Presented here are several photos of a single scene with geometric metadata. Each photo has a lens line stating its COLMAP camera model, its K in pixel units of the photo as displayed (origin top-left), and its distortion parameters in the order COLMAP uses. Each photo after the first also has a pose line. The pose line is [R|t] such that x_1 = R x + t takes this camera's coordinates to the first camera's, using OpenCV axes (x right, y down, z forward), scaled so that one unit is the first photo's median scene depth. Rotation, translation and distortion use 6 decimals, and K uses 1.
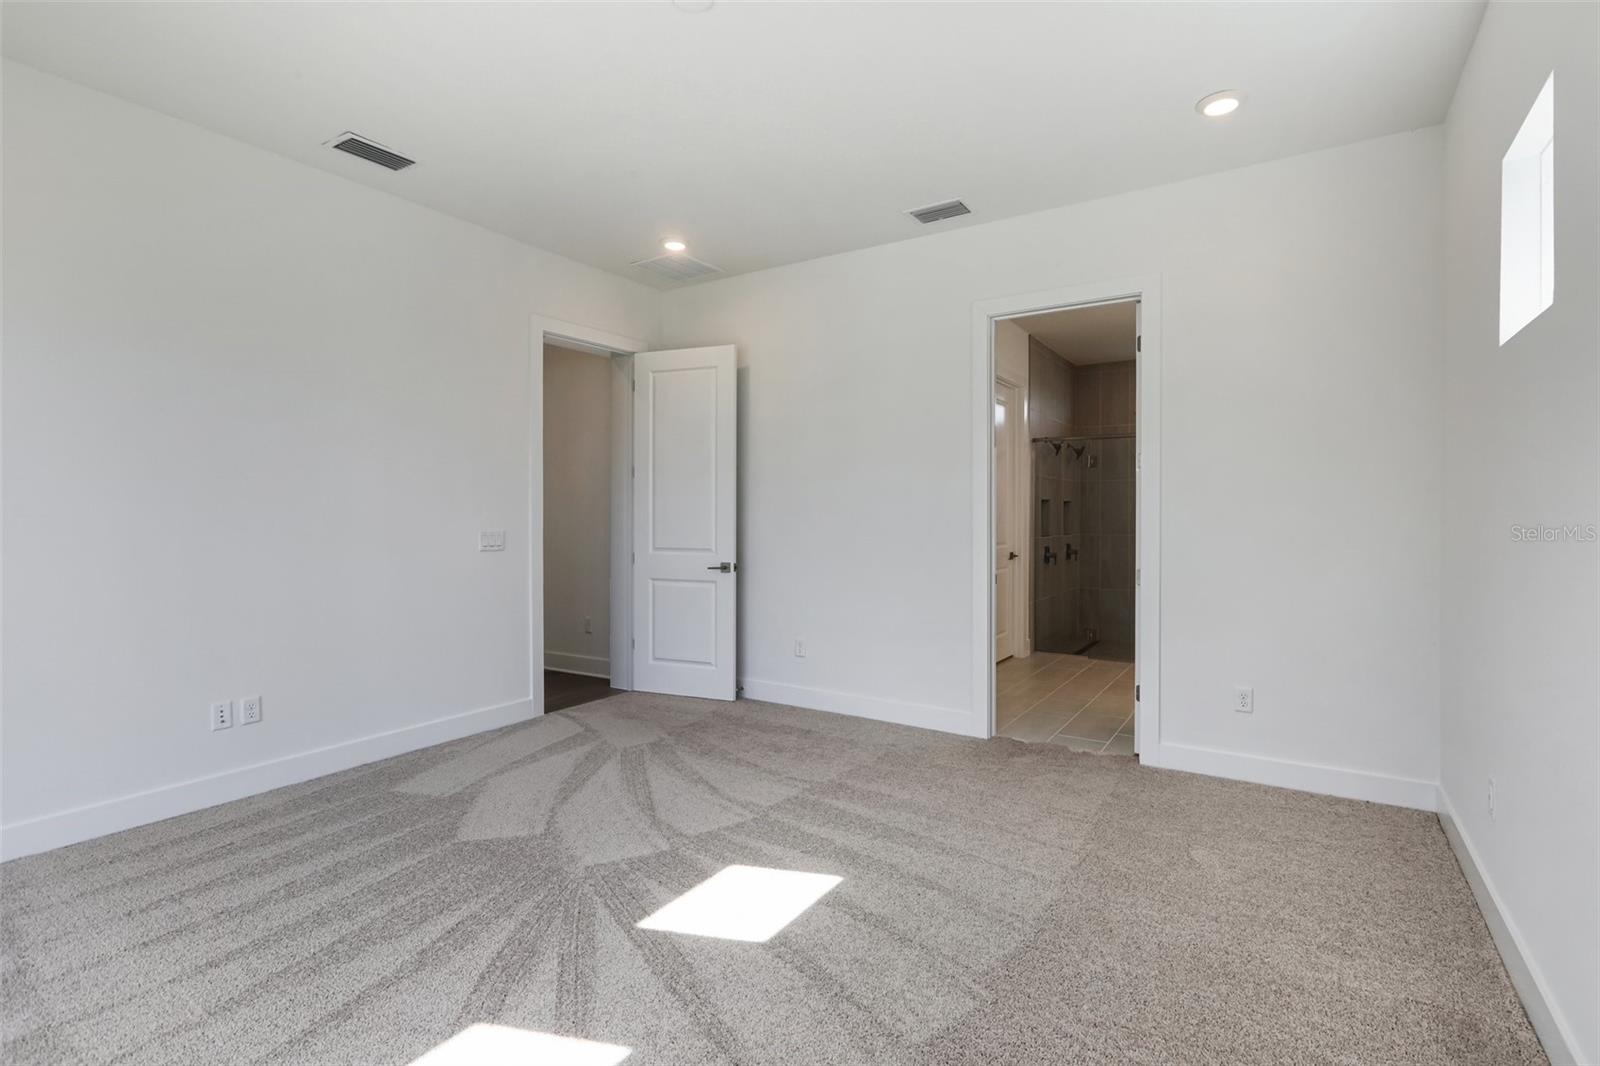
lens RADIAL K [[729.7, 0, 801.9], [0, 729.7, 533.7], [0, 0, 1]] dist [-0.002521, 0.000117]
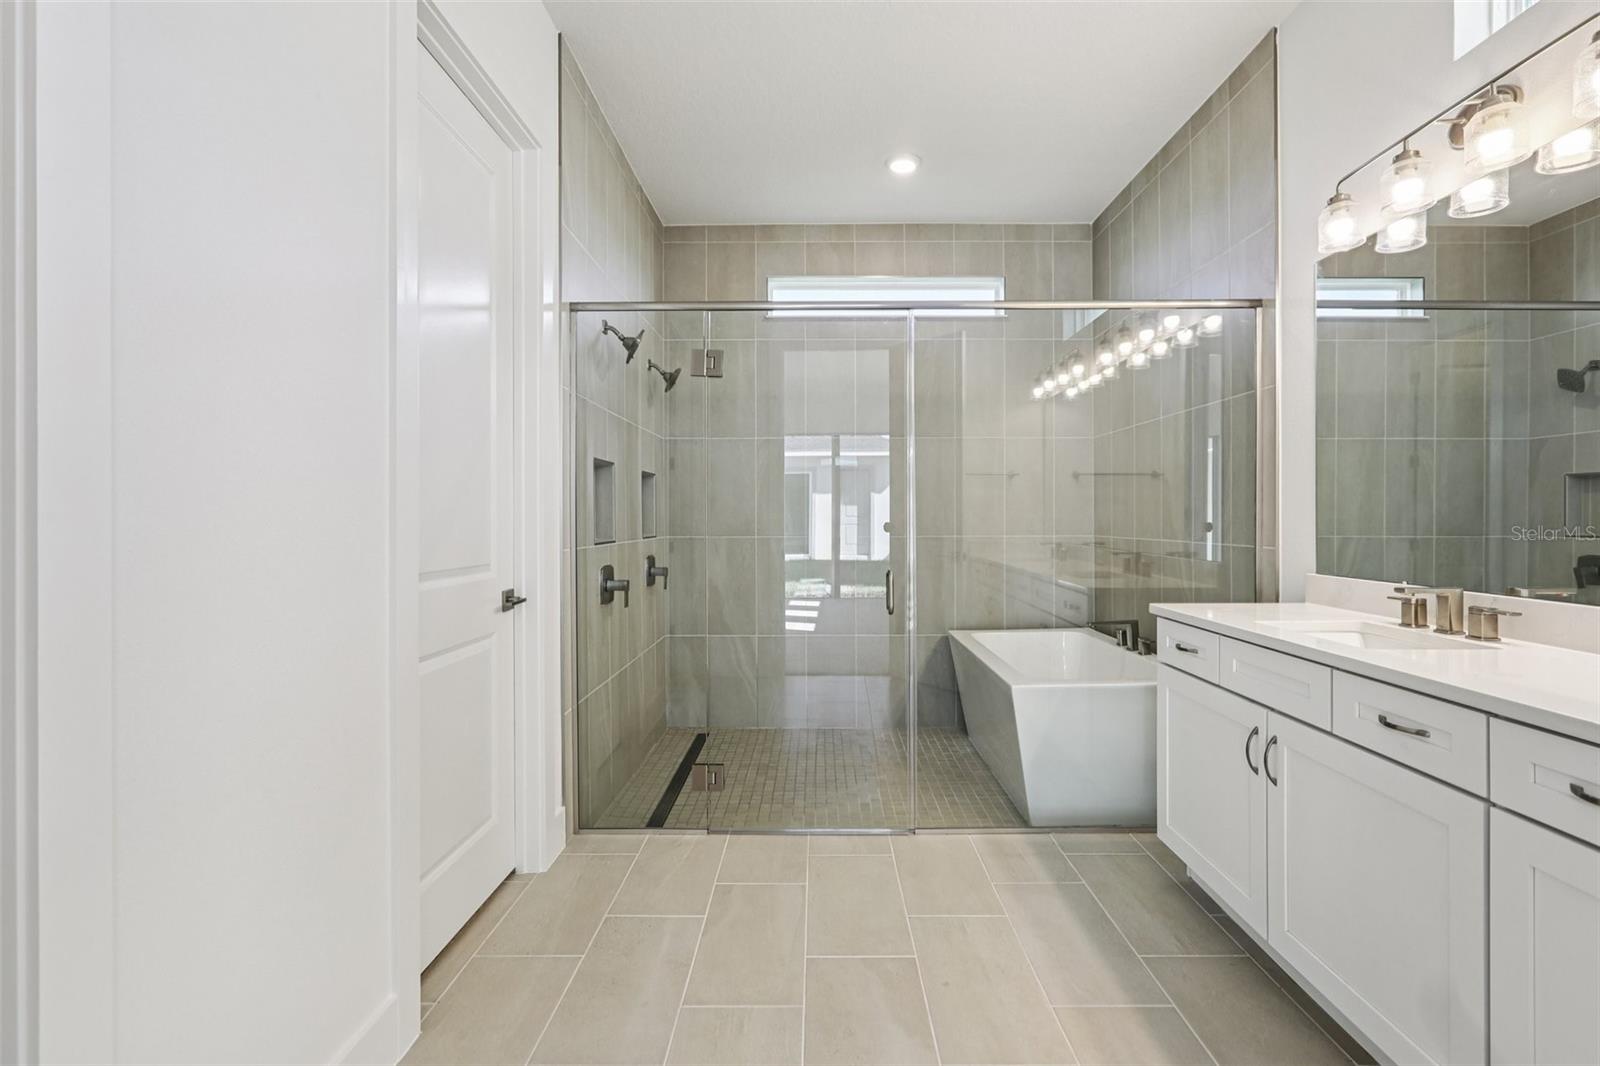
lens RADIAL K [[729.7, 0, 801.1], [0, 729.7, 532.2], [0, 0, 1]] dist [-0.002521, 0.000117]
pose [[0.842845, -0.005338, 0.538130, 0.195461], [0.005490, 0.999984, 0.001321, -0.002875], [-0.538129, 0.001841, 0.842861, 0.559444]]
